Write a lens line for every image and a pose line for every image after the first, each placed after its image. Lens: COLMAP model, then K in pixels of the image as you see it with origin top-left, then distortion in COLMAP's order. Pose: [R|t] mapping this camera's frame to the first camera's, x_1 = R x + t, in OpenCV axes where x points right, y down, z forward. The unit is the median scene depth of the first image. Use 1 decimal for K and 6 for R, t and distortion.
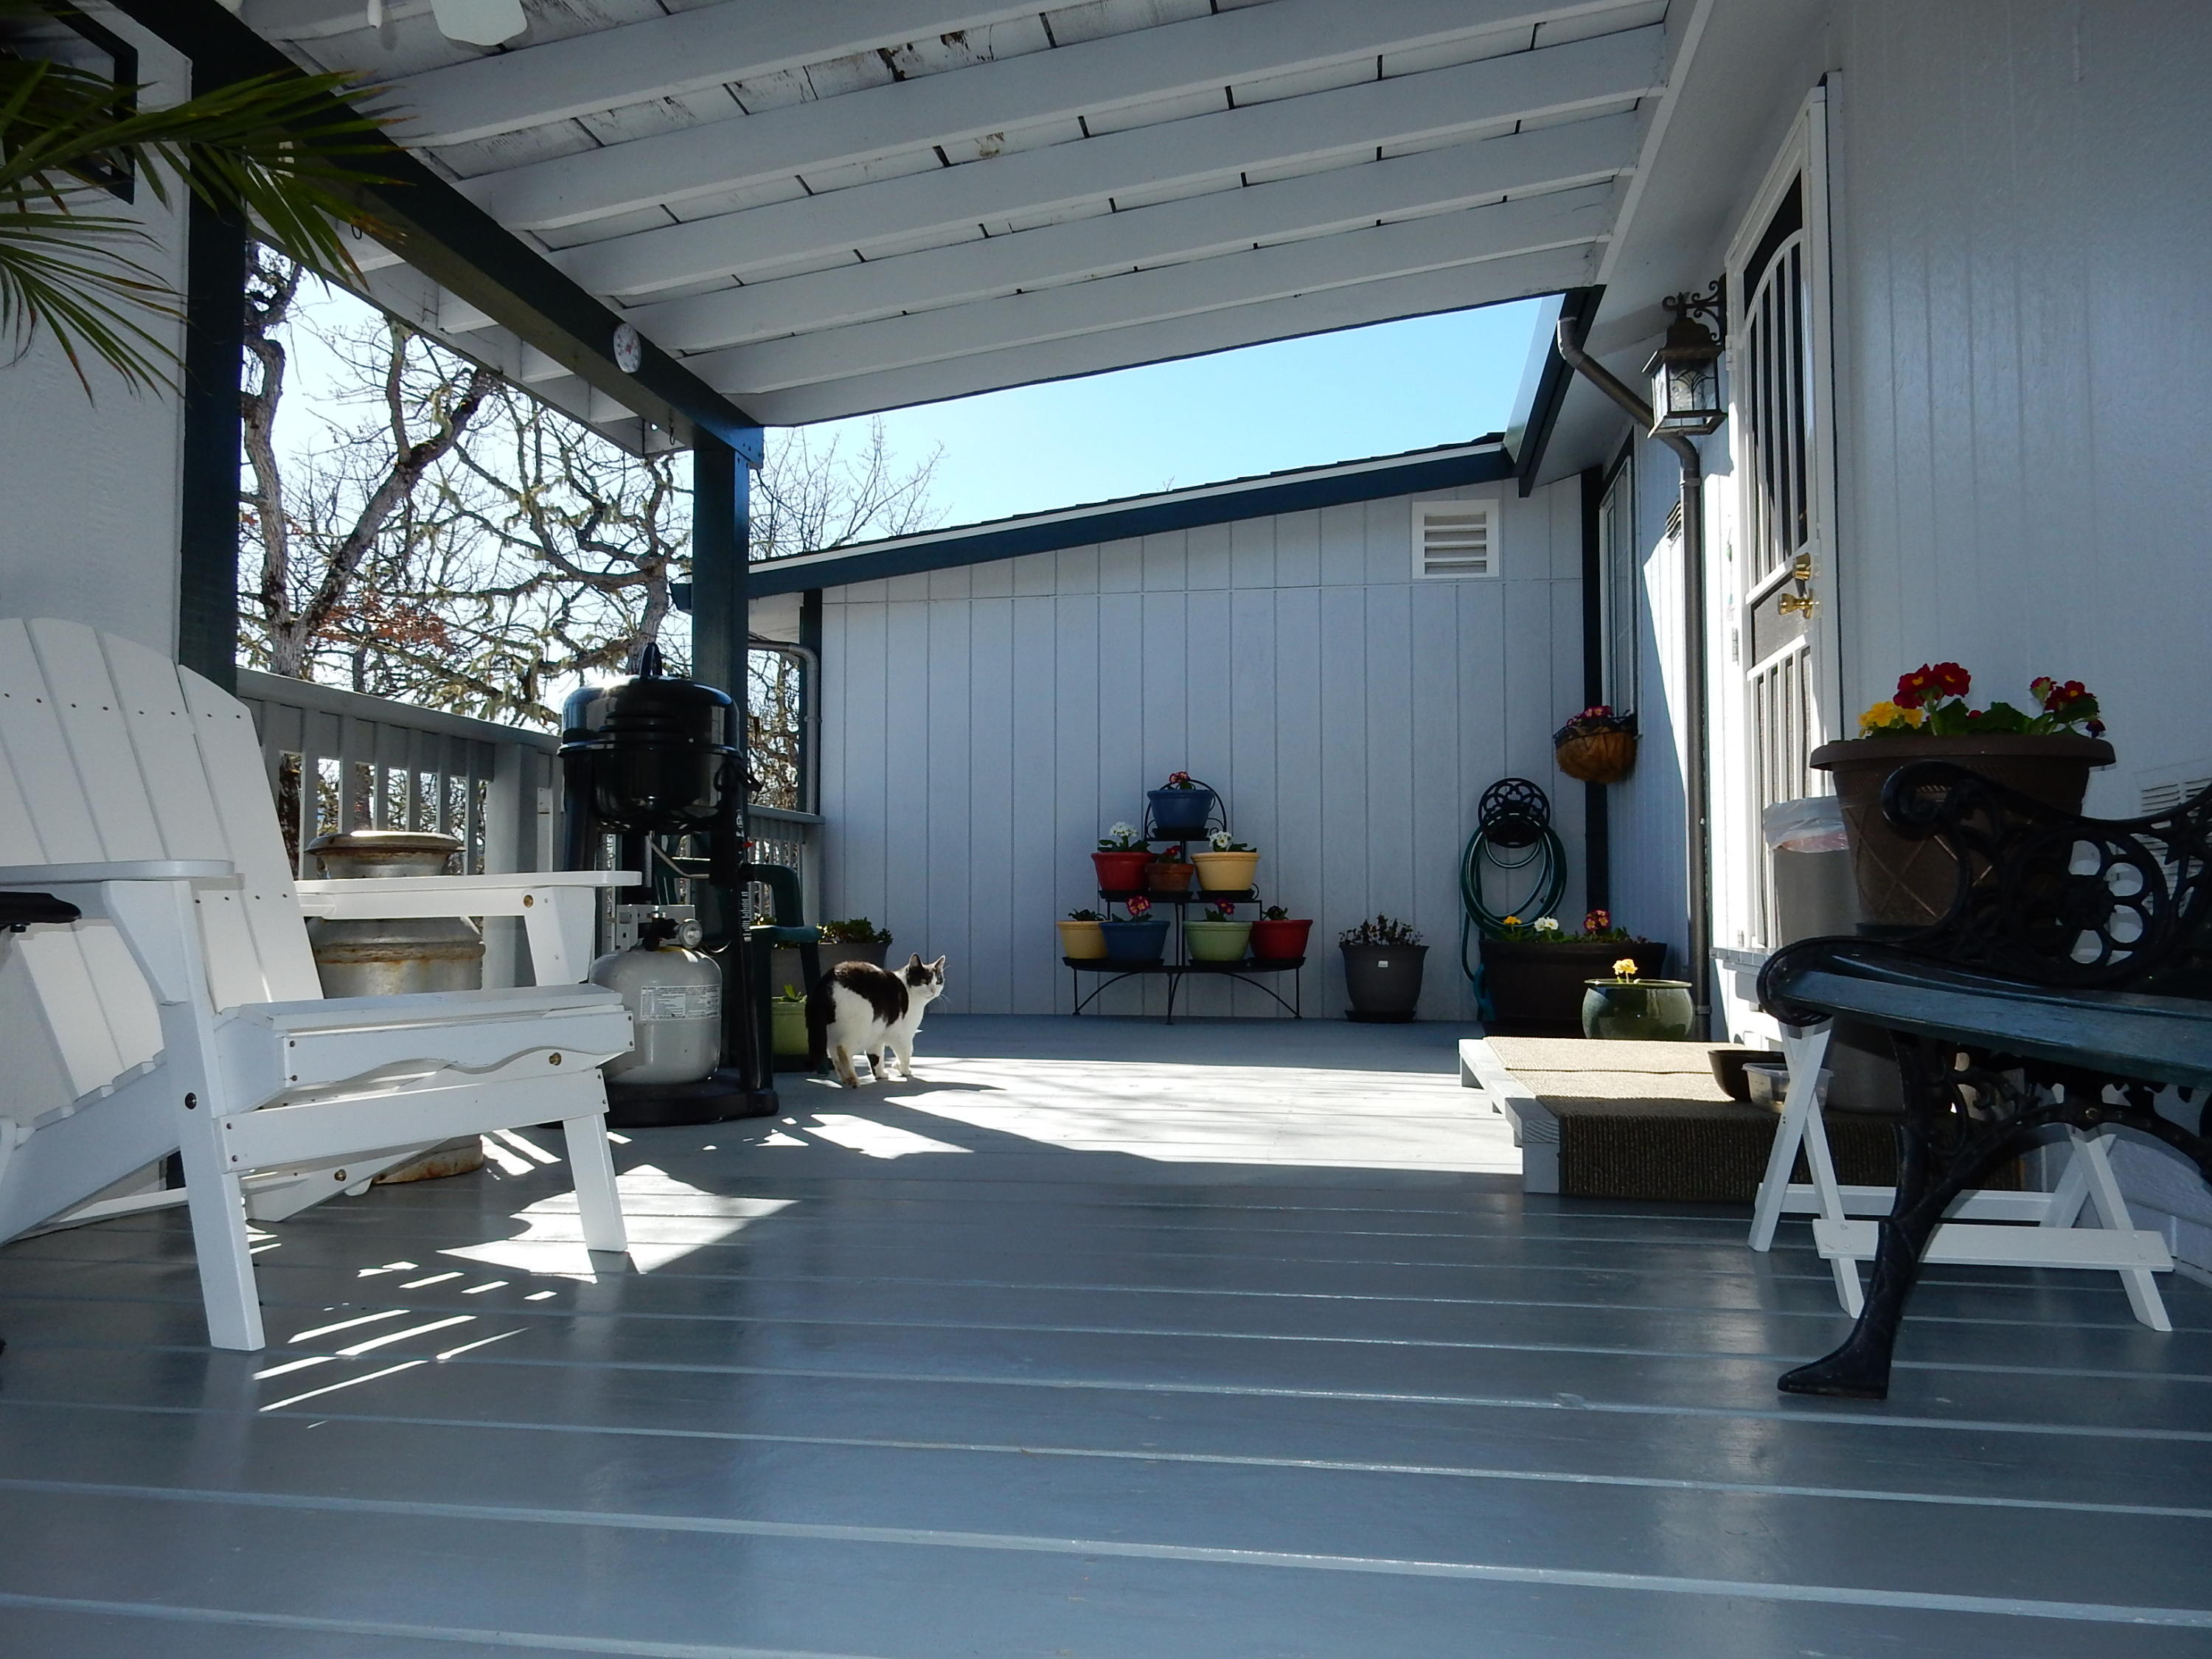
lens RADIAL K [[1649.5, 0, 1105.6], [0, 1649.5, 836.4], [0, 0, 1]] dist [0.004790, 0.003778]
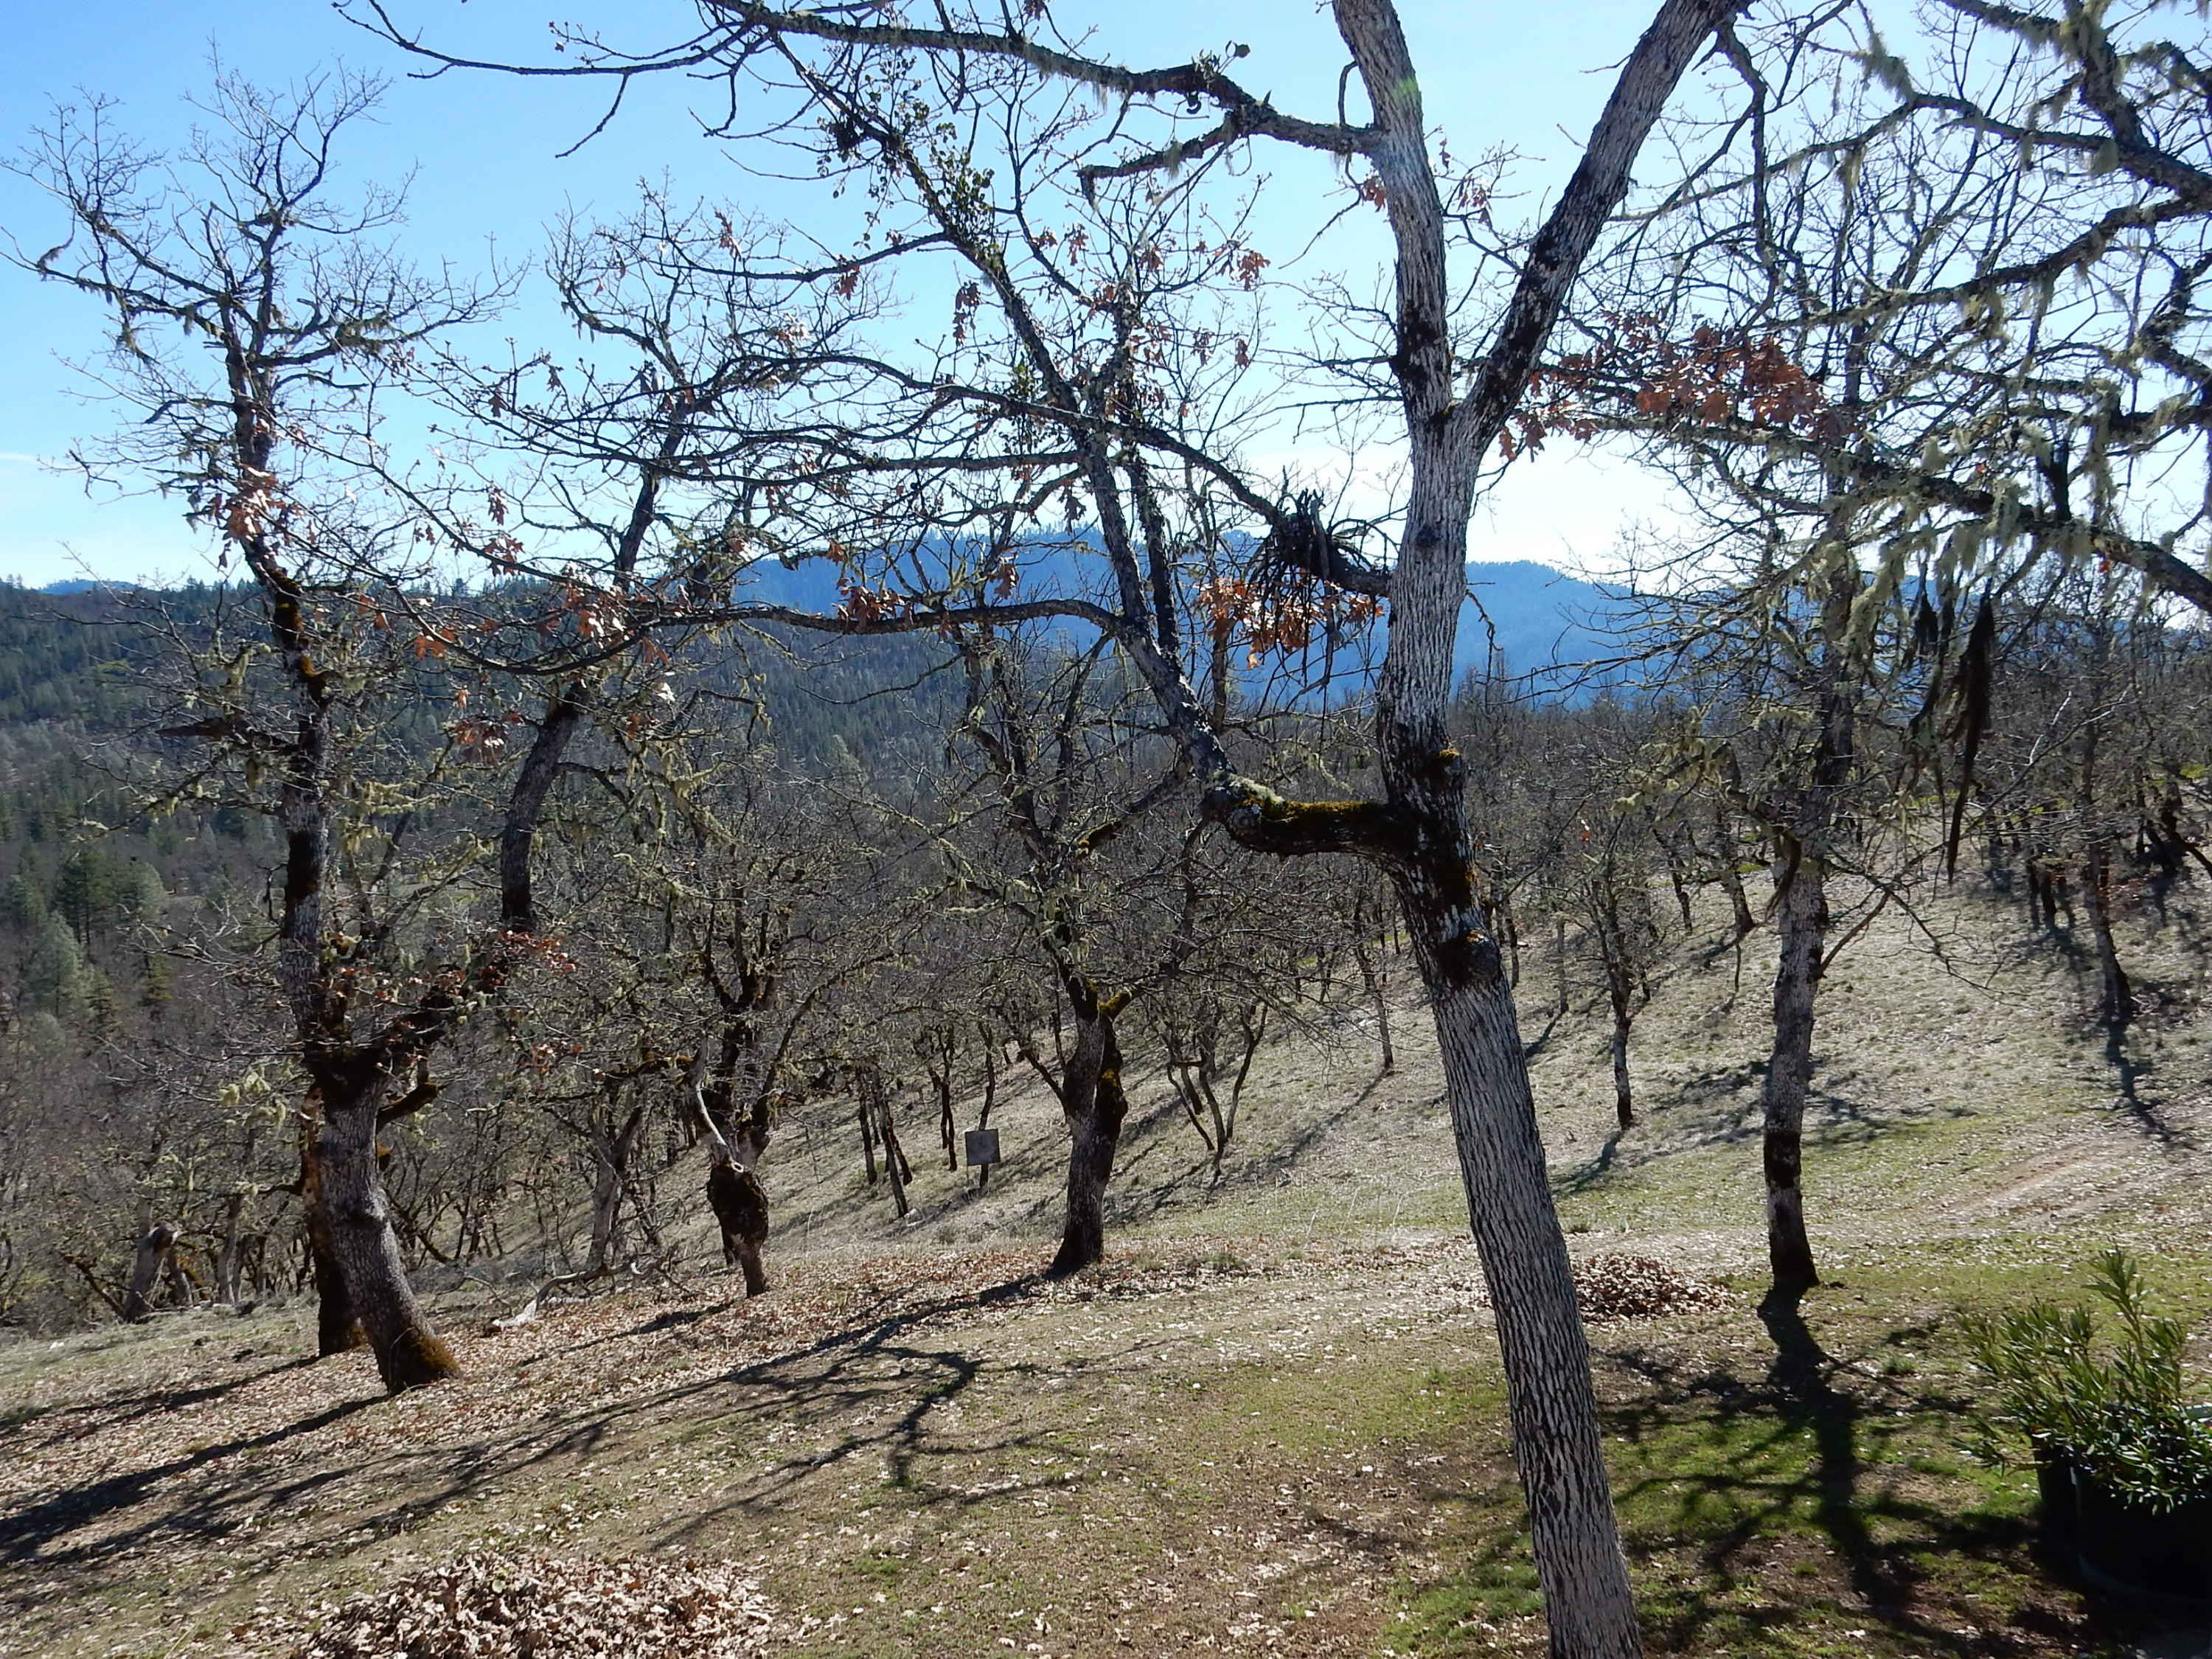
lens RADIAL K [[1649.5, 0, 1100.4], [0, 1649.5, 838.1], [0, 0, 1]] dist [0.004790, 0.003778]
pose [[0.620315, 0.059402, -0.782100, -0.154032], [0.042272, 0.993147, 0.108959, -0.053124], [0.783213, -0.100650, 0.613553, 0.499458]]
